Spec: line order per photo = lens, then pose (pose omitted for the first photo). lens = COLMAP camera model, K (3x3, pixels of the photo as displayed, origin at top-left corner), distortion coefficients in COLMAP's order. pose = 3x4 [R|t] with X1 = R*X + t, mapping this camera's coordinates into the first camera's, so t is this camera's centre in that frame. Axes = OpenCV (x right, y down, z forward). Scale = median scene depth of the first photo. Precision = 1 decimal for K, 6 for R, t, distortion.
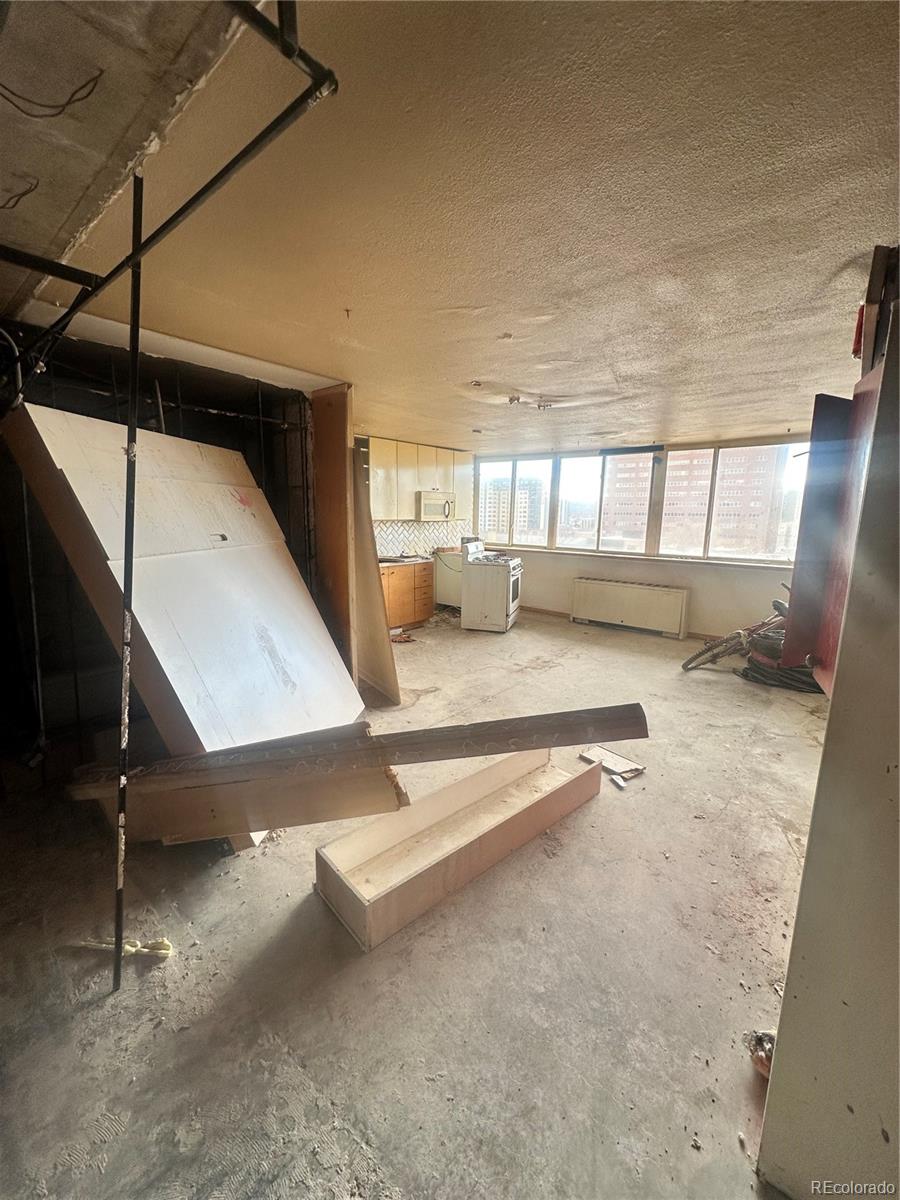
lens RADIAL K [[478.7, 0, 449.9], [0, 478.7, 598.7], [0, 0, 1]] dist [-0.001690, 0.000353]
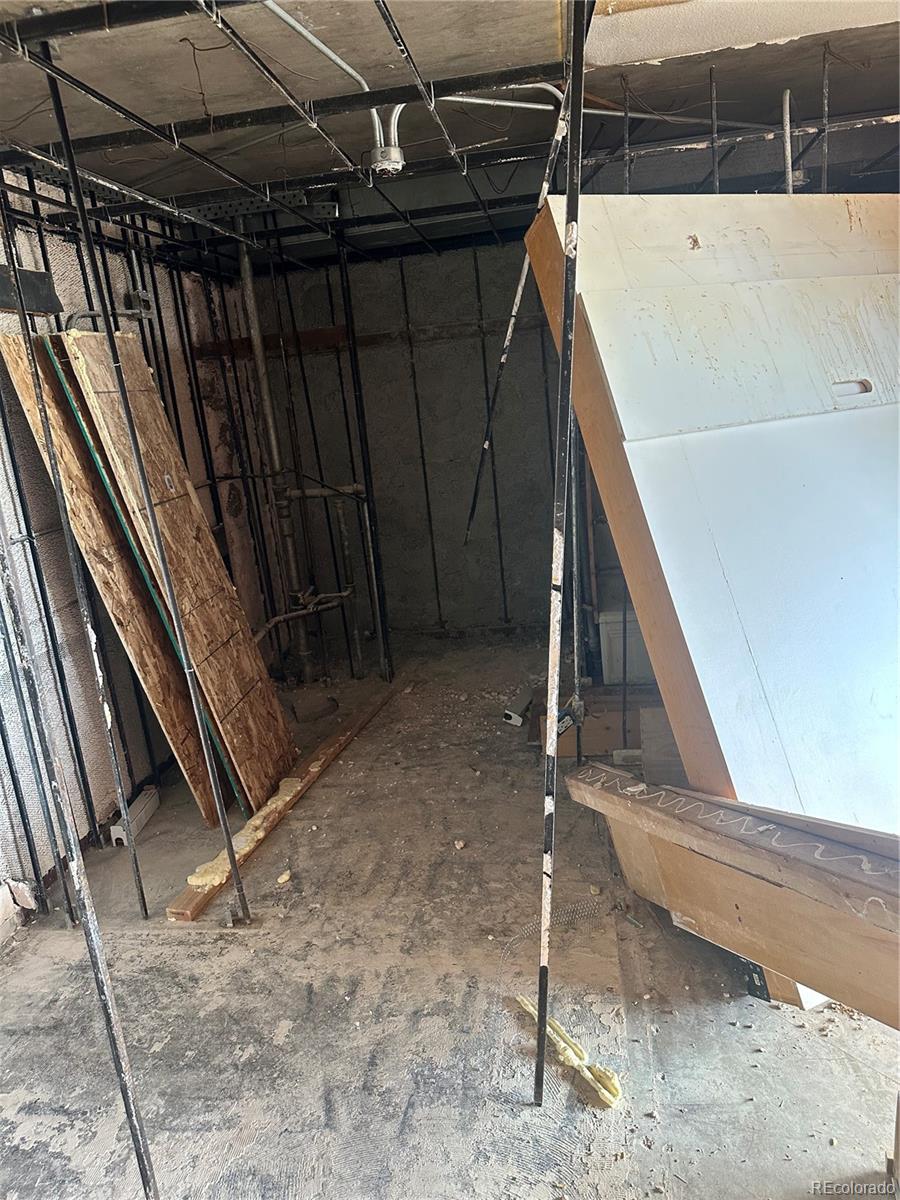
lens RADIAL K [[861.0, 0, 450.0], [0, 861.0, 600.0], [0, 0, 1]] dist [-0.000722, -0.001789]
pose [[0.530383, 0.144987, -0.835268, 0.042506], [-0.046919, 0.988777, 0.141840, -0.010114], [0.846459, -0.036040, 0.531233, 0.099670]]
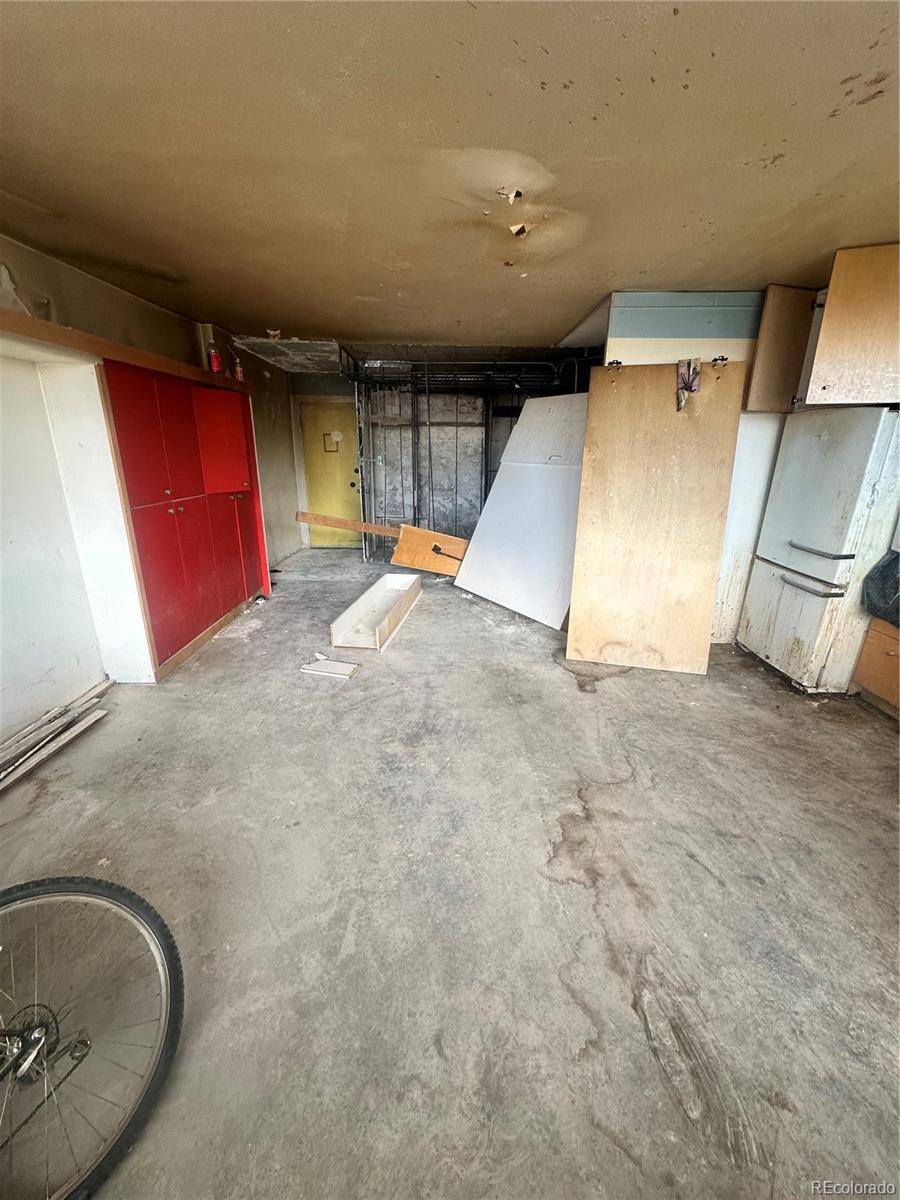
lens RADIAL K [[478.7, 0, 449.9], [0, 478.7, 598.7], [0, 0, 1]] dist [-0.001690, 0.000353]
pose [[-0.767631, 0.175052, -0.616522, 0.524028], [-0.130862, 0.898896, 0.418164, -0.199429], [0.627389, 0.401676, -0.667113, 1.244236]]
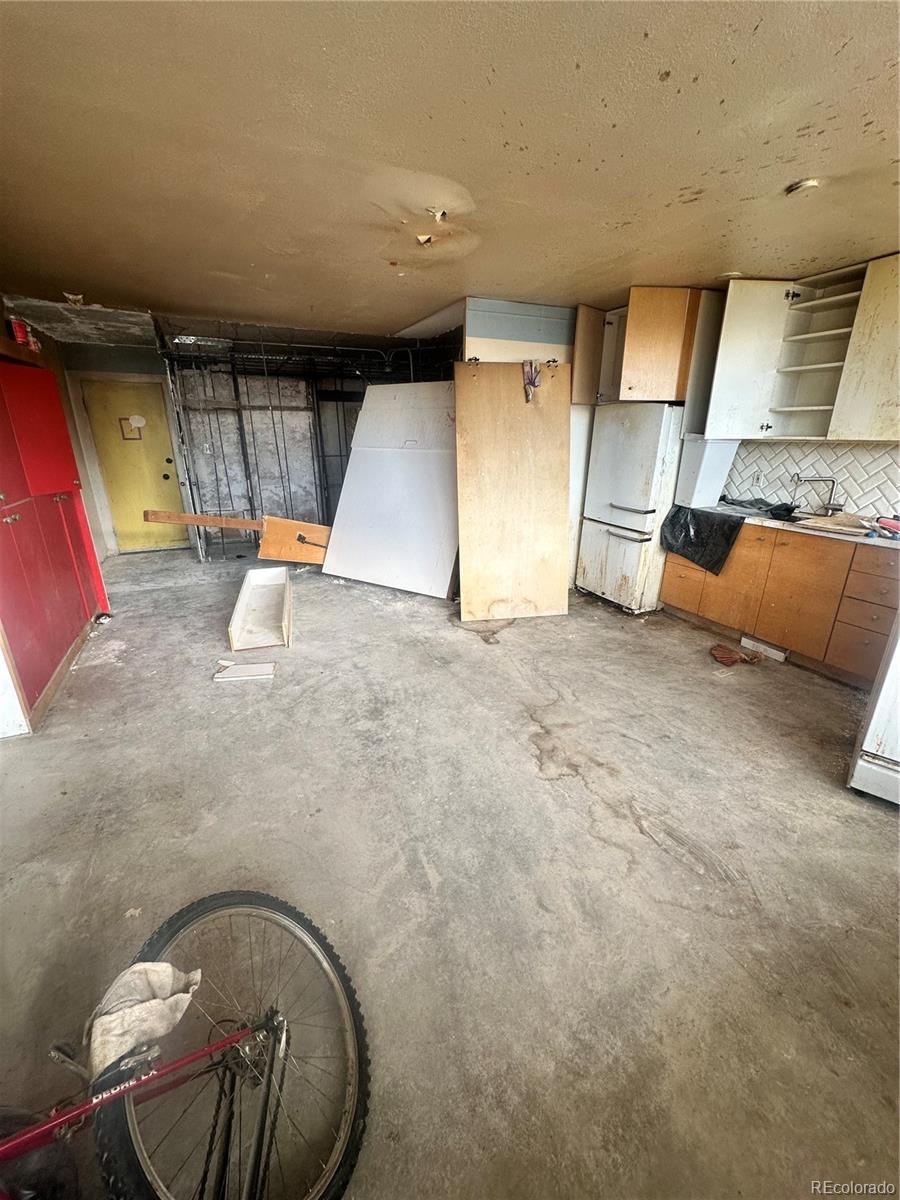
lens RADIAL K [[478.7, 0, 449.9], [0, 478.7, 598.7], [0, 0, 1]] dist [-0.001690, 0.000353]
pose [[-0.421979, 0.289671, -0.859084, 0.675090], [-0.165281, 0.907122, 0.387054, -0.187727], [0.891412, 0.305319, -0.334909, 1.146299]]
